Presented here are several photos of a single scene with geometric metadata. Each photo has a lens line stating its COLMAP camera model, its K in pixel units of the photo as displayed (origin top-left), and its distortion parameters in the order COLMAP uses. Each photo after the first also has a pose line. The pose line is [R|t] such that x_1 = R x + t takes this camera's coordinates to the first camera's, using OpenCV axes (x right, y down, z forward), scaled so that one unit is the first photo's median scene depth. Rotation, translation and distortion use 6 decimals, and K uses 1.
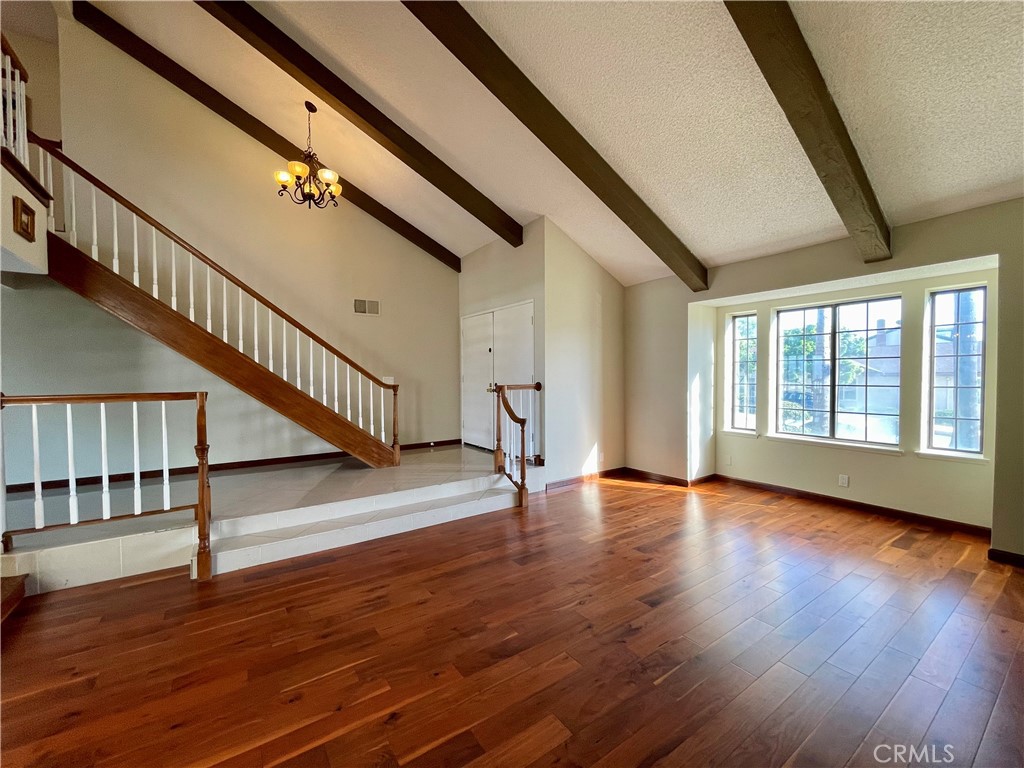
lens RADIAL K [[413.9, 0, 504.5], [0, 413.9, 384.2], [0, 0, 1]] dist [0.003790, 0.000178]
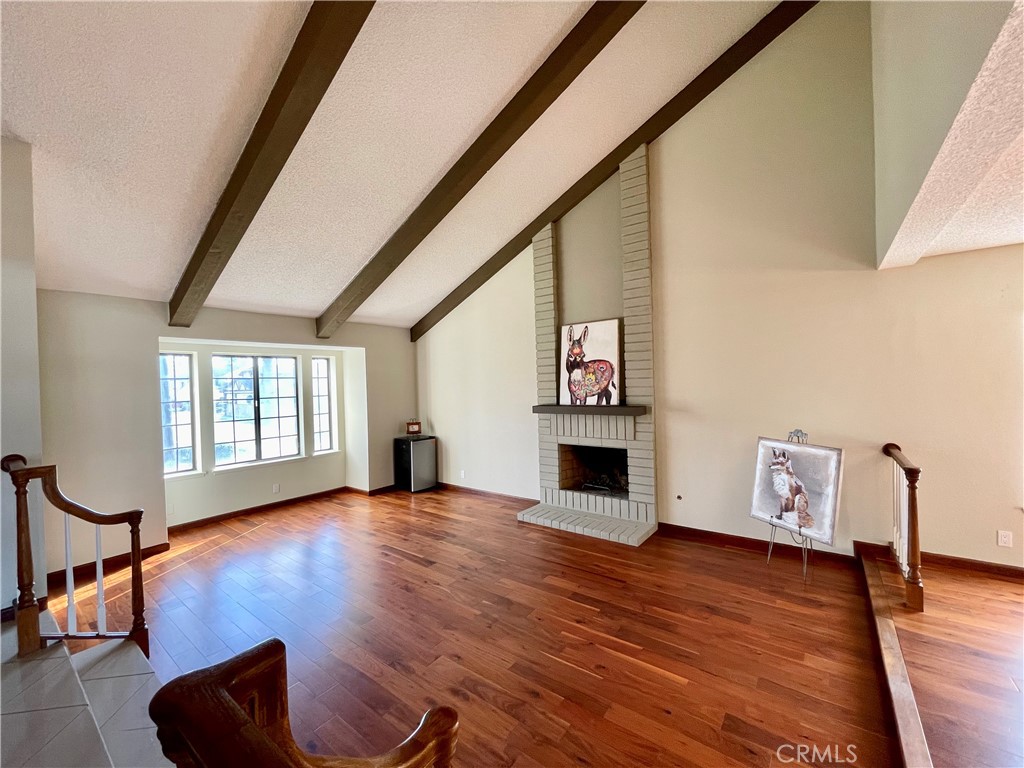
lens RADIAL K [[413.9, 0, 507.0], [0, 413.9, 387.7], [0, 0, 1]] dist [0.003790, 0.000178]
pose [[-0.310838, 0.003563, 0.950456, -0.779944], [0.049196, 0.998713, 0.012345, -0.083643], [-0.949189, 0.050596, -0.310613, 0.765429]]
